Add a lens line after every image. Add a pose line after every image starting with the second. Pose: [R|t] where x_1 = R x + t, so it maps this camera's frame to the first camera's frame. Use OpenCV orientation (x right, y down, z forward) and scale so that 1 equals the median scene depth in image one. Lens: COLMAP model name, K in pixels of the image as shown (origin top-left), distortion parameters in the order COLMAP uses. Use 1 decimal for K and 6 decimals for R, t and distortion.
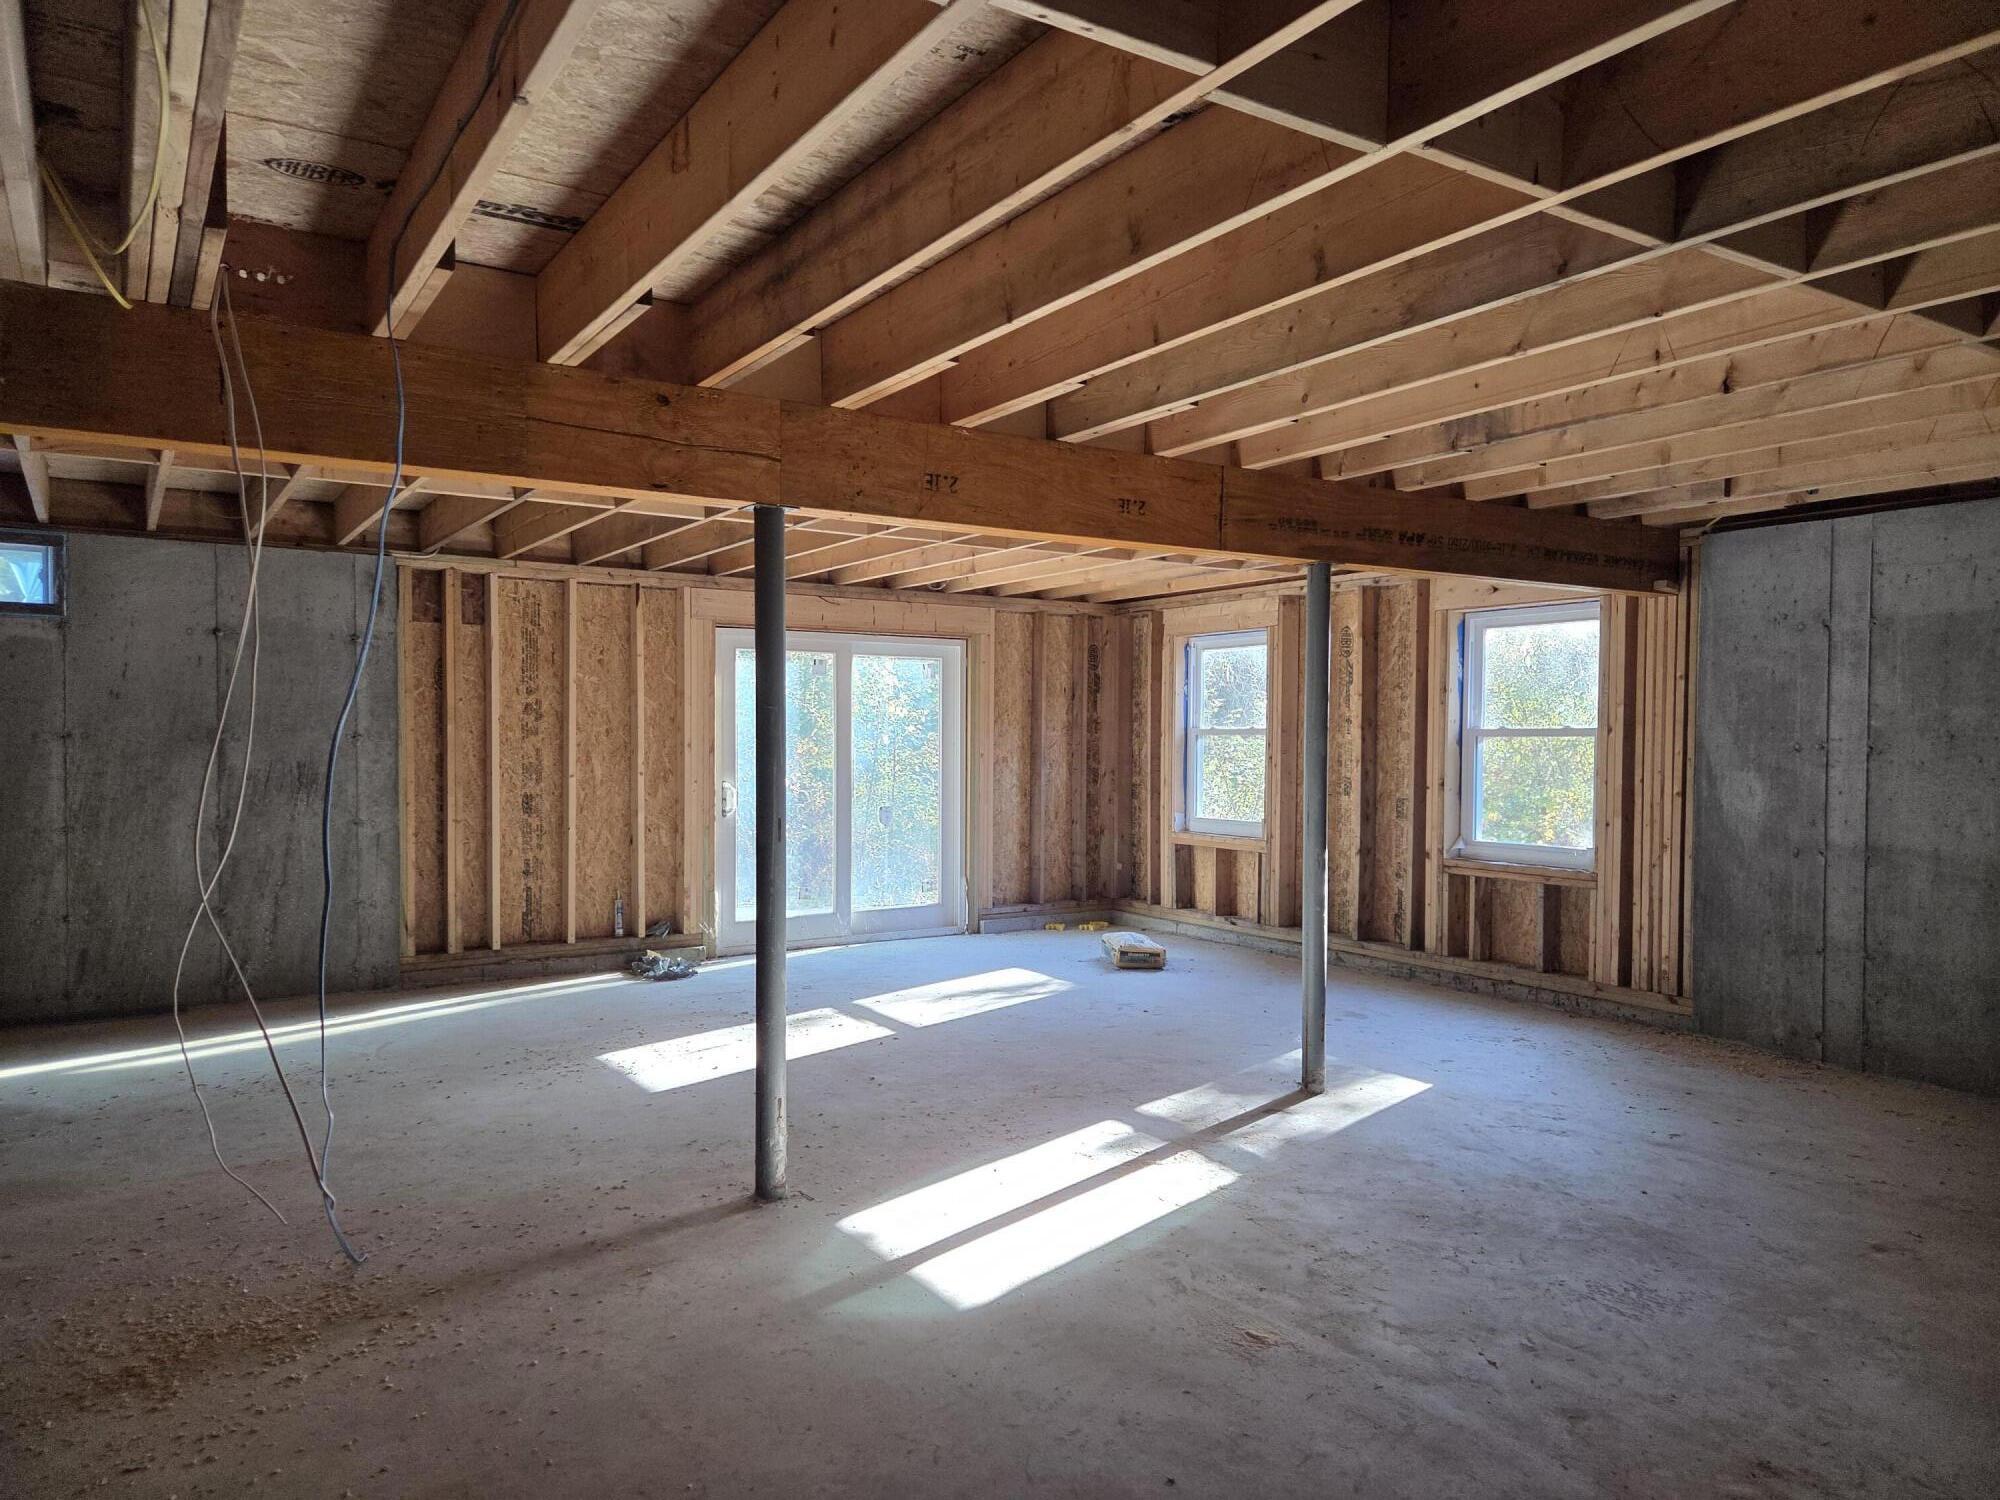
lens RADIAL K [[1342.1, 0, 991.1], [0, 1342.1, 751.8], [0, 0, 1]] dist [0.070412, -0.054521]
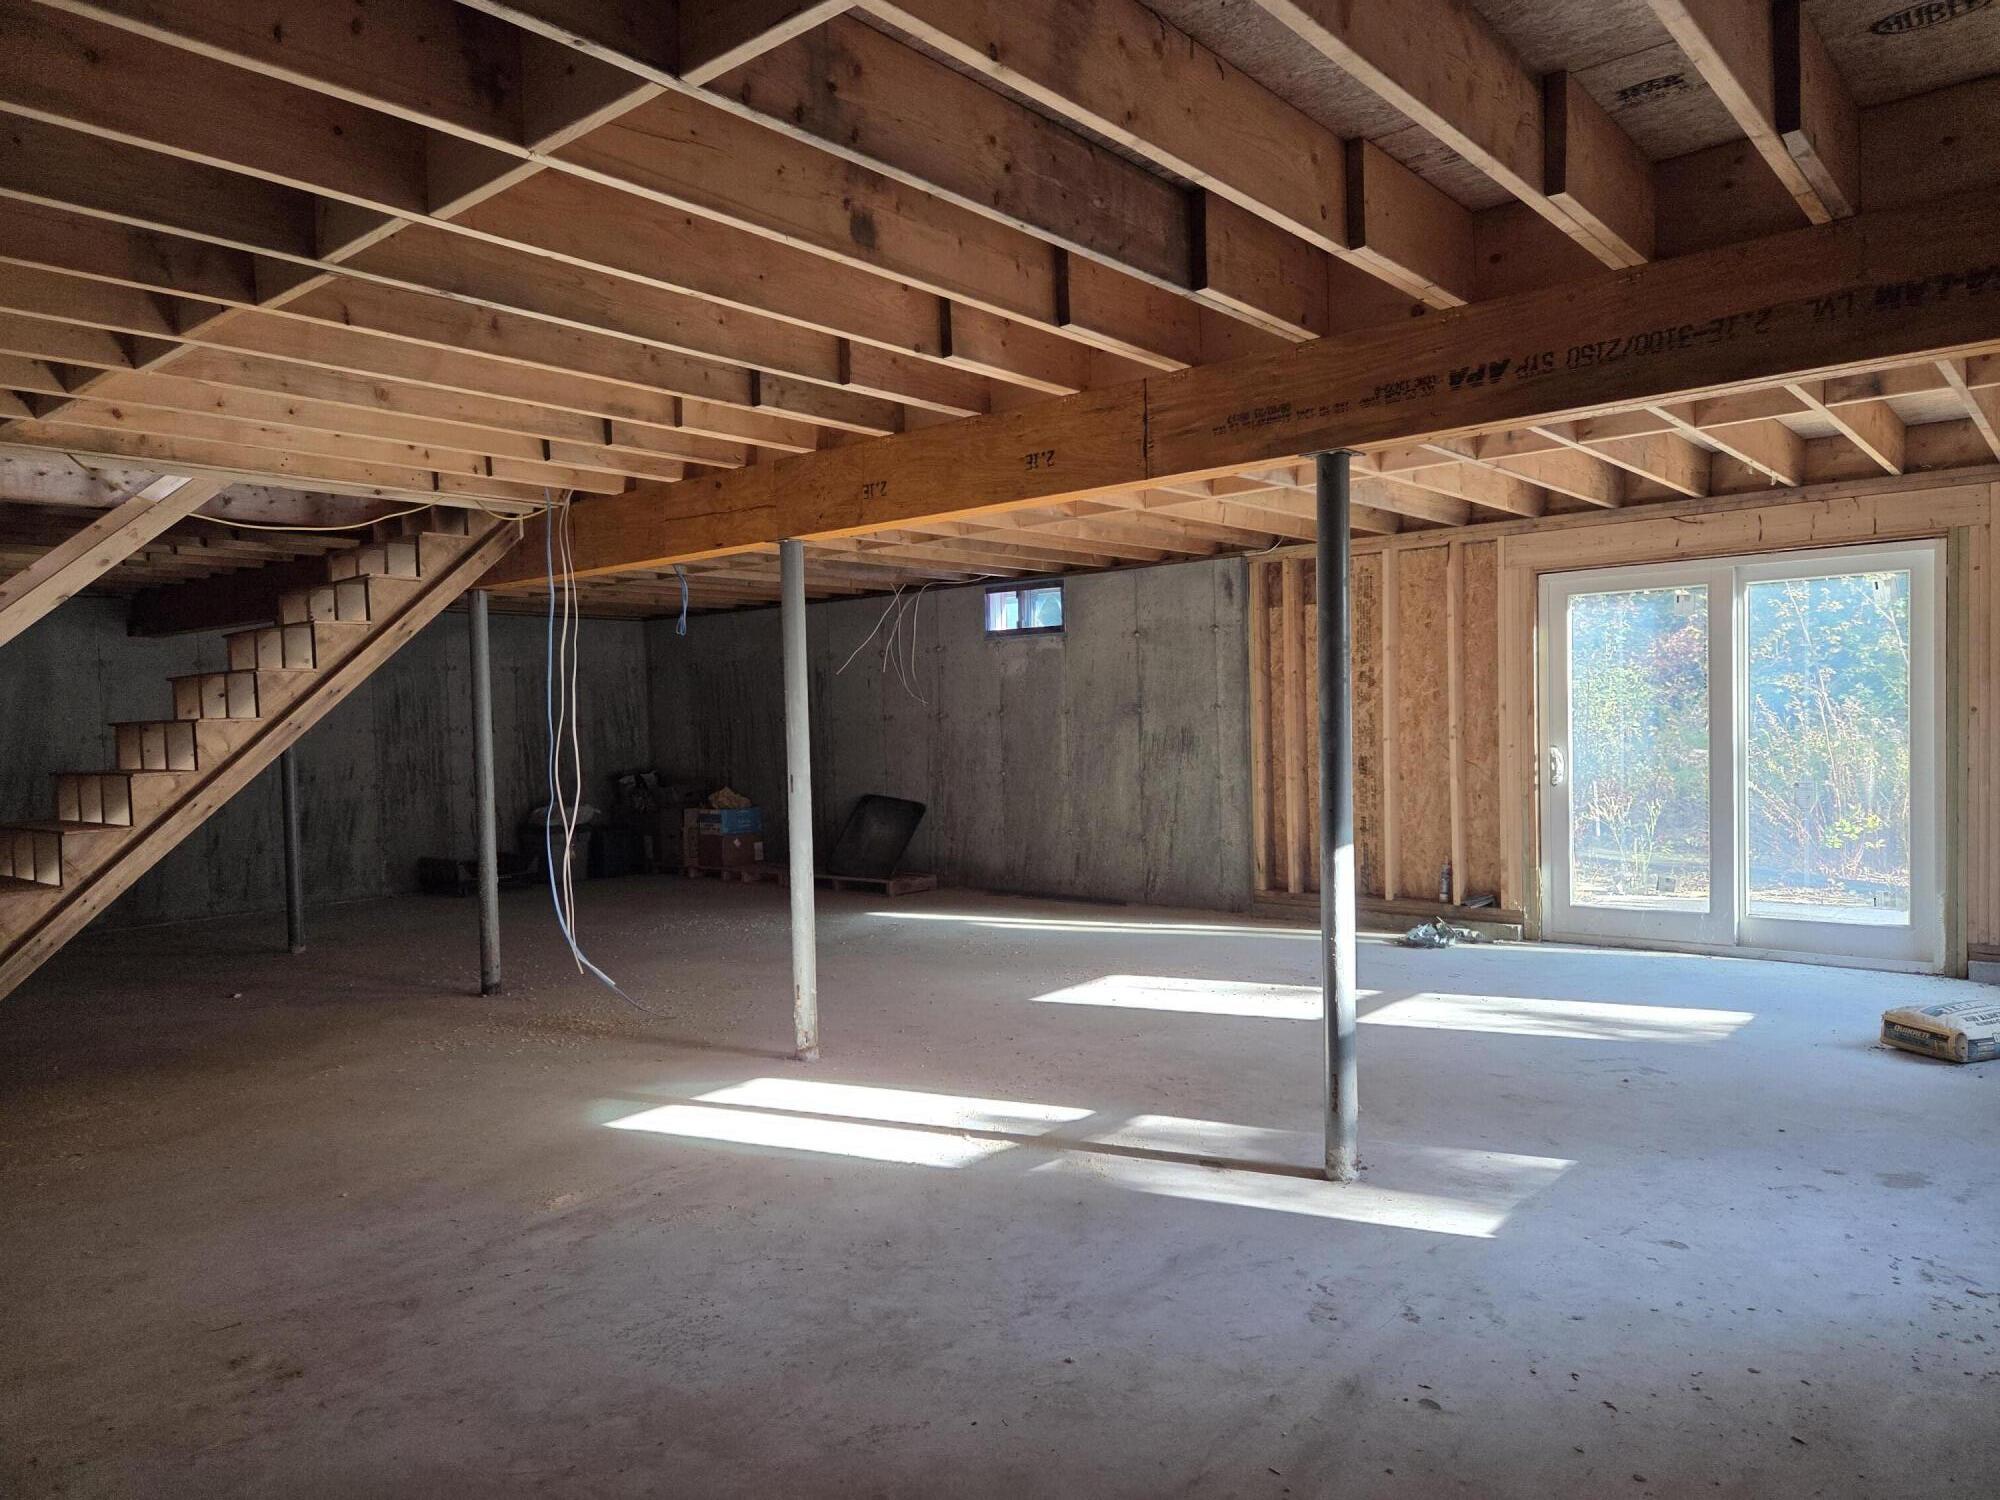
lens RADIAL K [[1342.1, 0, 993.8], [0, 1342.1, 753.9], [0, 0, 1]] dist [0.070412, -0.054521]
pose [[0.283486, 0.016042, -0.958842, 0.954284], [0.016733, 0.999625, 0.021671, 0.002387], [0.958830, -0.022188, 0.283111, 0.664209]]
